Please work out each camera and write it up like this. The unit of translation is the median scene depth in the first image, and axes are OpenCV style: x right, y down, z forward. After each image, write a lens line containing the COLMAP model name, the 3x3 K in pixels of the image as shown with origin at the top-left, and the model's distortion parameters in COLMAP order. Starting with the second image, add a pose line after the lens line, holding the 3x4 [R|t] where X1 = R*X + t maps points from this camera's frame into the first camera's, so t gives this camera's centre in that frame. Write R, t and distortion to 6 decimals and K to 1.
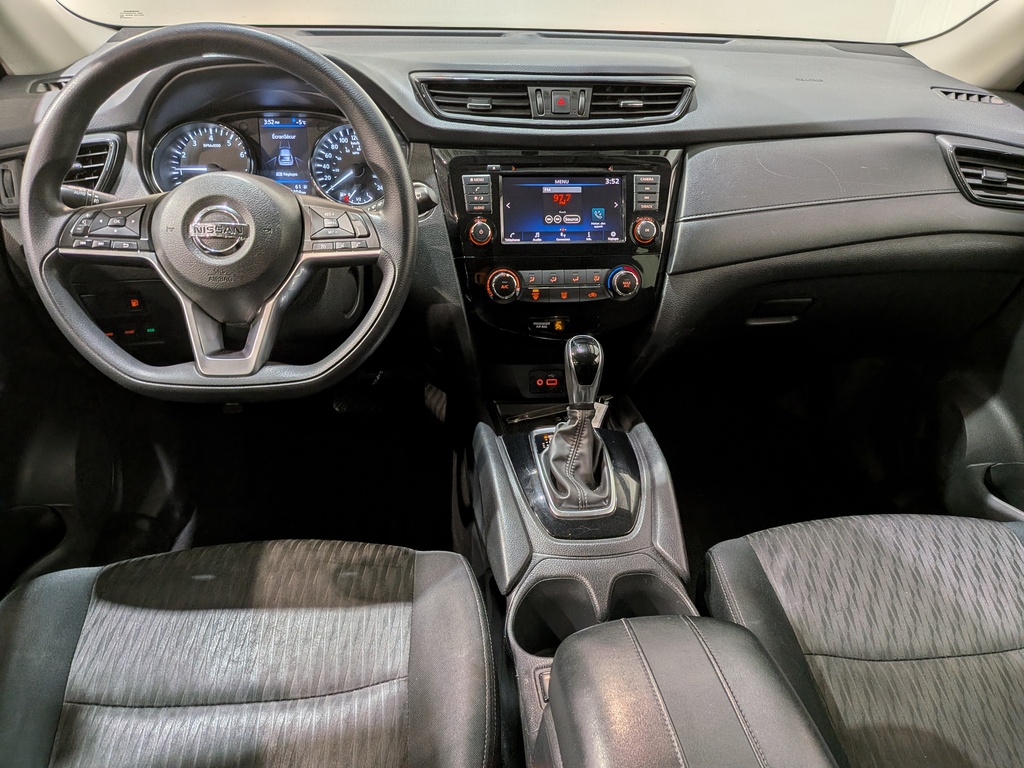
lens RADIAL K [[732.0, 0, 528.3], [0, 732.0, 413.5], [0, 0, 1]] dist [0.025068, -0.051880]
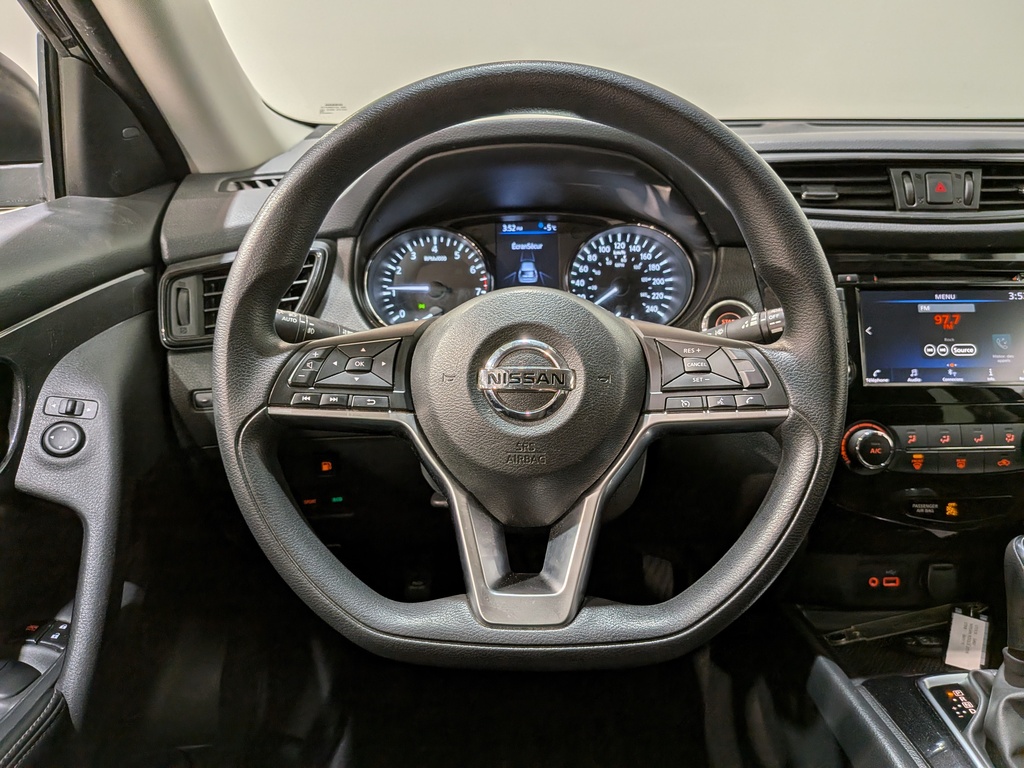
lens RADIAL K [[740.6, 0, 540.3], [0, 740.6, 389.6], [0, 0, 1]] dist [0.067779, -0.151541]
pose [[0.993829, 0.000726, -0.110917, -0.253831], [-0.021844, 0.981675, -0.189305, -0.093213], [0.108747, 0.190560, 0.975634, 0.303316]]
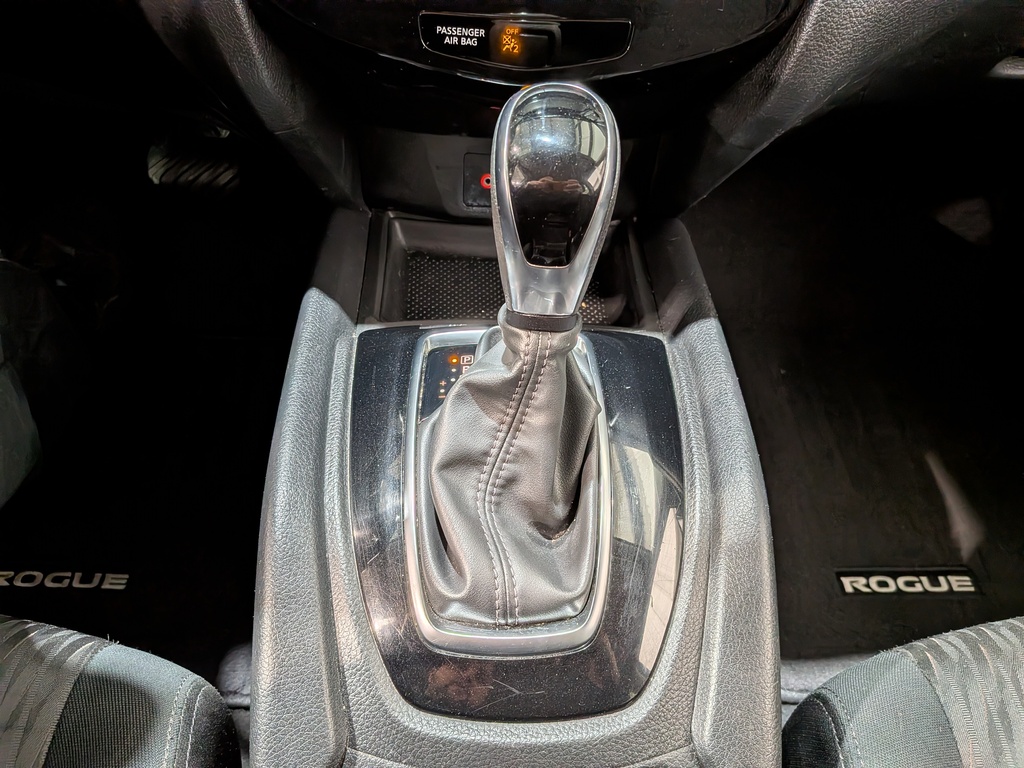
lens RADIAL K [[716.5, 0, 509.3], [0, 716.5, 404.3], [0, 0, 1]] dist [0.051112, -0.064837]
pose [[0.993893, 0.093427, -0.058725, 0.078350], [-0.067438, 0.935471, 0.346909, -0.080150], [0.087347, -0.340830, 0.936059, 0.641934]]
